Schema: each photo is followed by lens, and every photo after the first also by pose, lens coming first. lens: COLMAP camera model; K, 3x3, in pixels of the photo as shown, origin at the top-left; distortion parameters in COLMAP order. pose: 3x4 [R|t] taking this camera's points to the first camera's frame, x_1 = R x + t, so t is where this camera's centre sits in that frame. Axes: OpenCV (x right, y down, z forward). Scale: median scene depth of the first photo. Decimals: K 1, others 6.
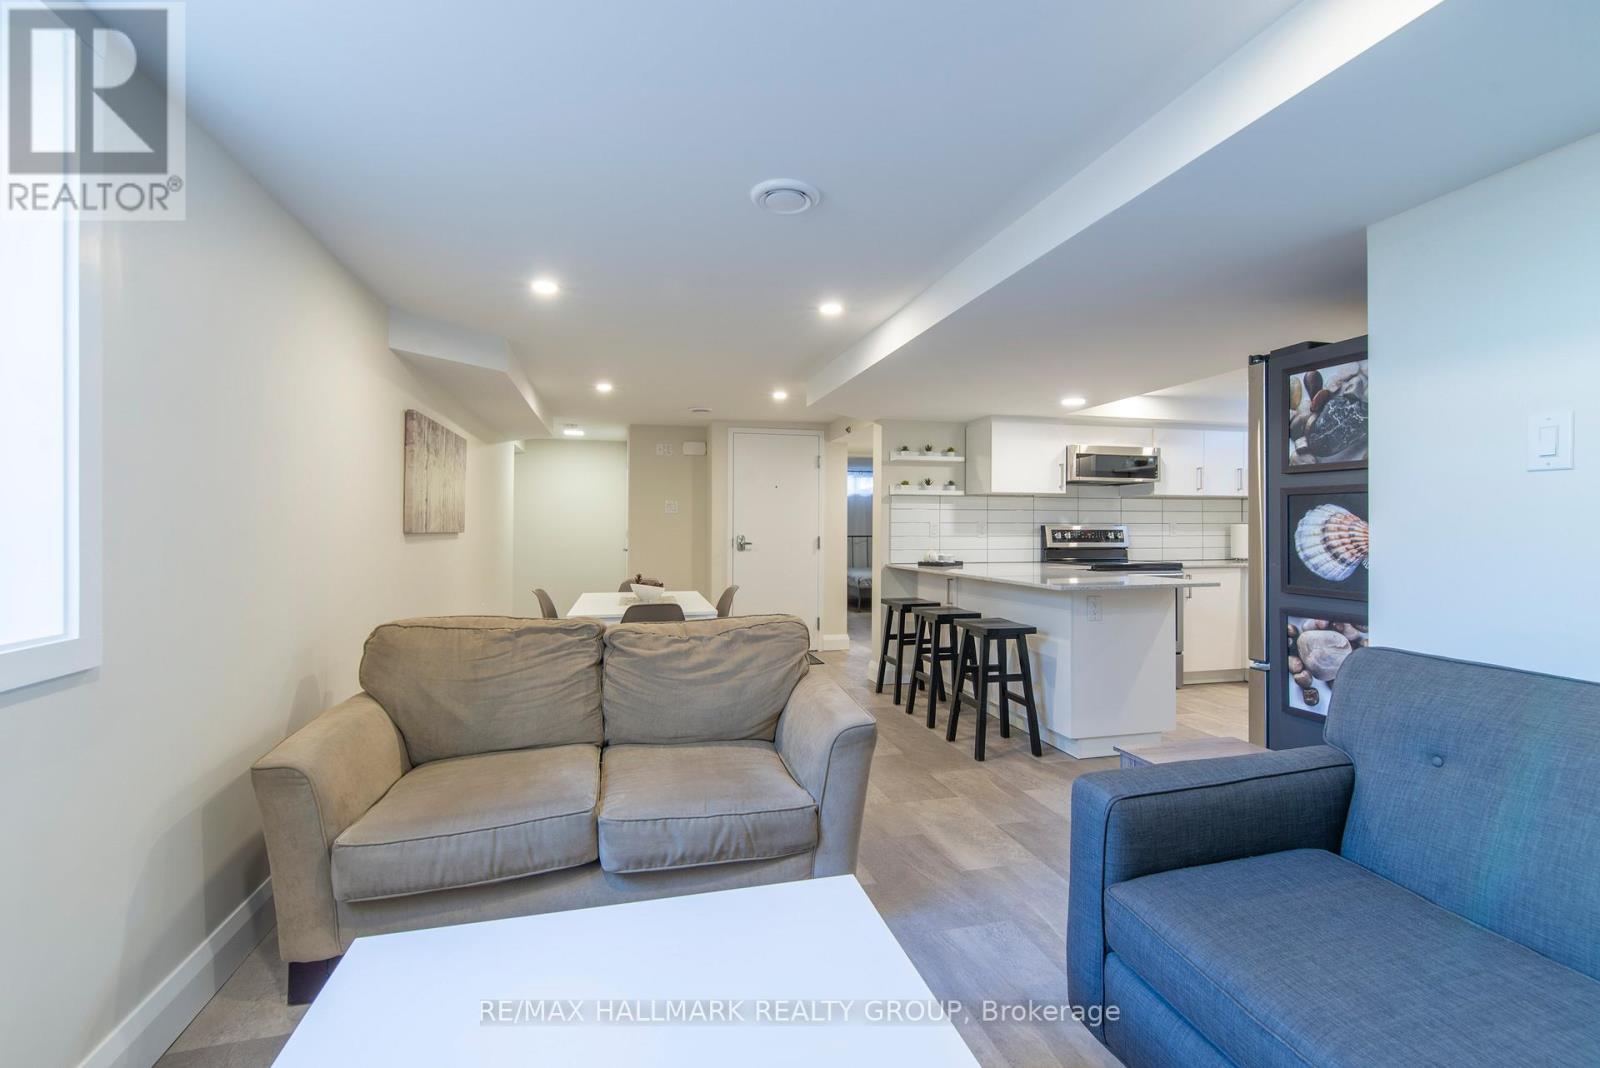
lens RADIAL K [[698.4, 0, 794.4], [0, 698.4, 526.6], [0, 0, 1]] dist [-0.001108, -0.001005]
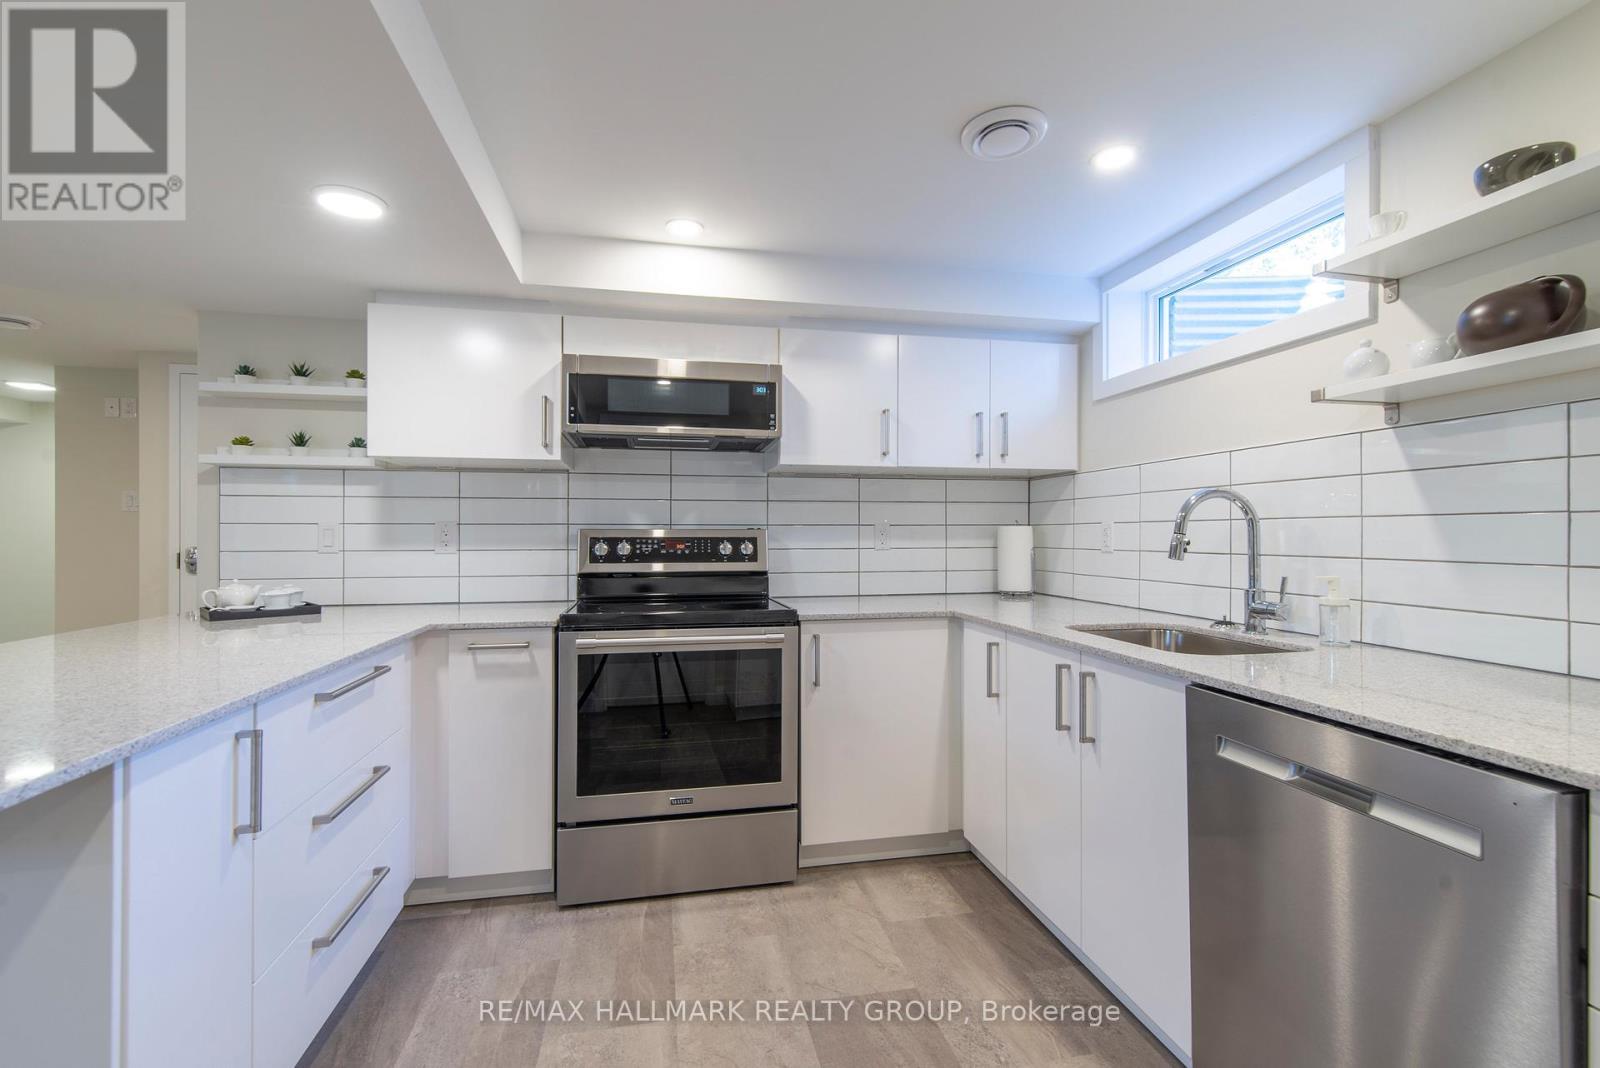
lens RADIAL K [[698.4, 0, 809.1], [0, 698.4, 540.9], [0, 0, 1]] dist [-0.001108, -0.001005]
pose [[0.999467, -0.001407, -0.032608, 0.533999], [0.001871, 0.999898, 0.014185, 0.000080], [0.032585, -0.014239, 0.999368, 0.499722]]
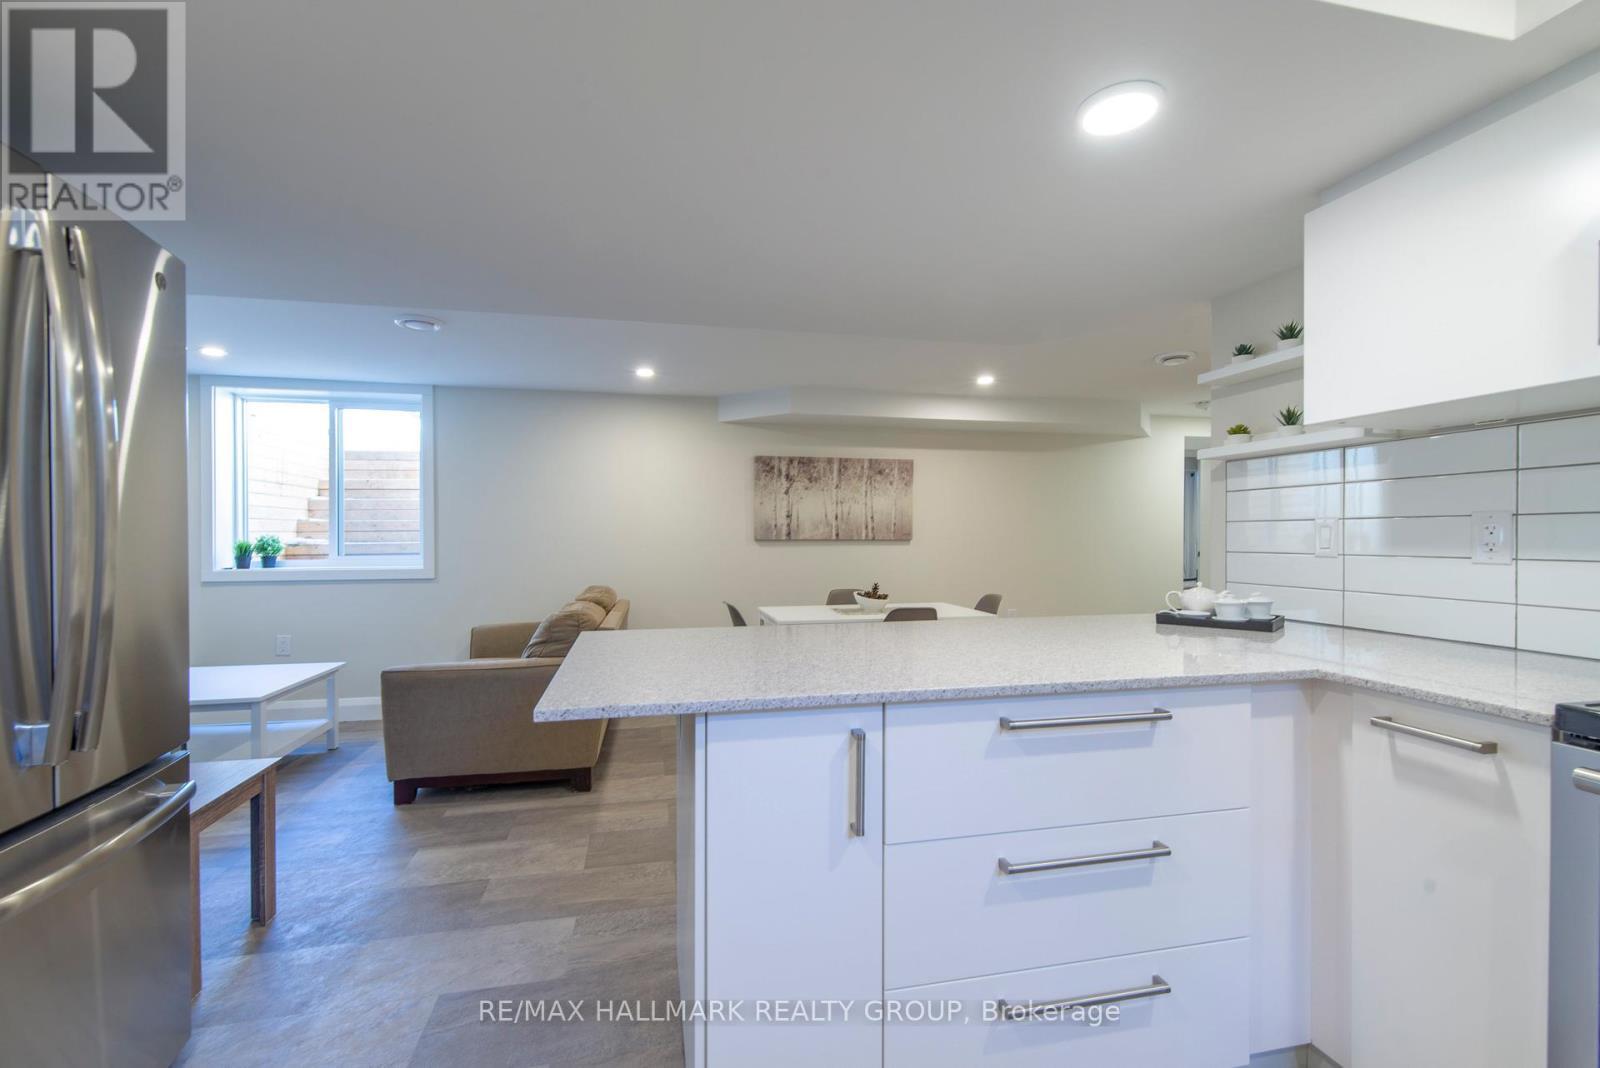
lens RADIAL K [[698.4, 0, 799.8], [0, 698.4, 541.2], [0, 0, 1]] dist [-0.001108, -0.001005]
pose [[-0.020557, 0.006041, -0.999770, 0.565269], [0.005594, 0.999967, 0.005927, 0.002368], [0.999773, -0.005470, -0.020590, 0.692253]]
